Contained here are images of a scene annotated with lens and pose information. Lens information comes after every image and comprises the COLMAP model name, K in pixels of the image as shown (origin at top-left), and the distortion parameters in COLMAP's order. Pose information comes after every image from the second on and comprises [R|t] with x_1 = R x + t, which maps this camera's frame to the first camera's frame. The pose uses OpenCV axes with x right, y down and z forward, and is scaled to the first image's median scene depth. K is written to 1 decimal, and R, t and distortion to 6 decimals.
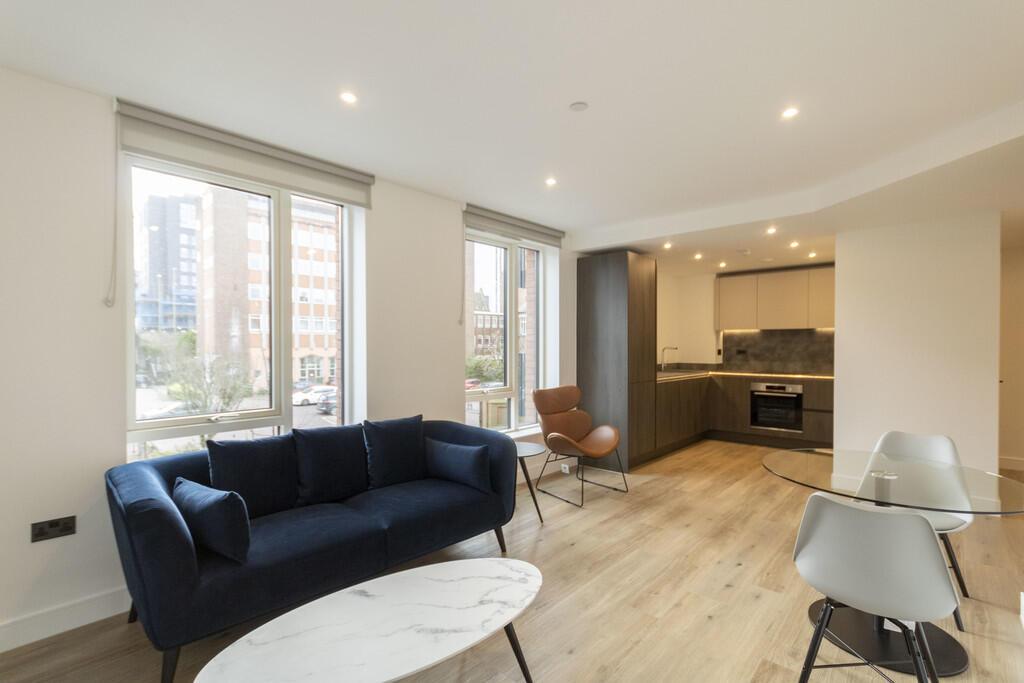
lens RADIAL K [[474.2, 0, 512.0], [0, 474.2, 341.5], [0, 0, 1]] dist [0.032230, 0.000110]
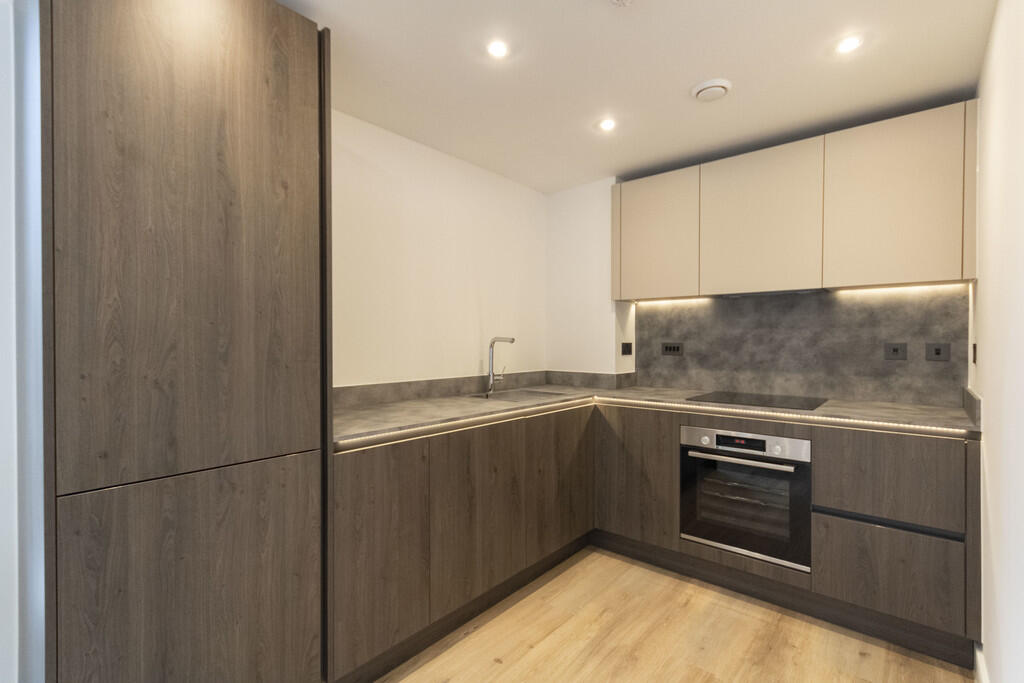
lens RADIAL K [[474.2, 0, 512.0], [0, 474.2, 341.5], [0, 0, 1]] dist [0.032230, 0.000110]
pose [[0.999492, 0.003749, 0.031647, 0.330432], [-0.003847, 0.999988, 0.003036, 0.014877], [-0.031636, -0.003156, 0.999494, 0.579023]]
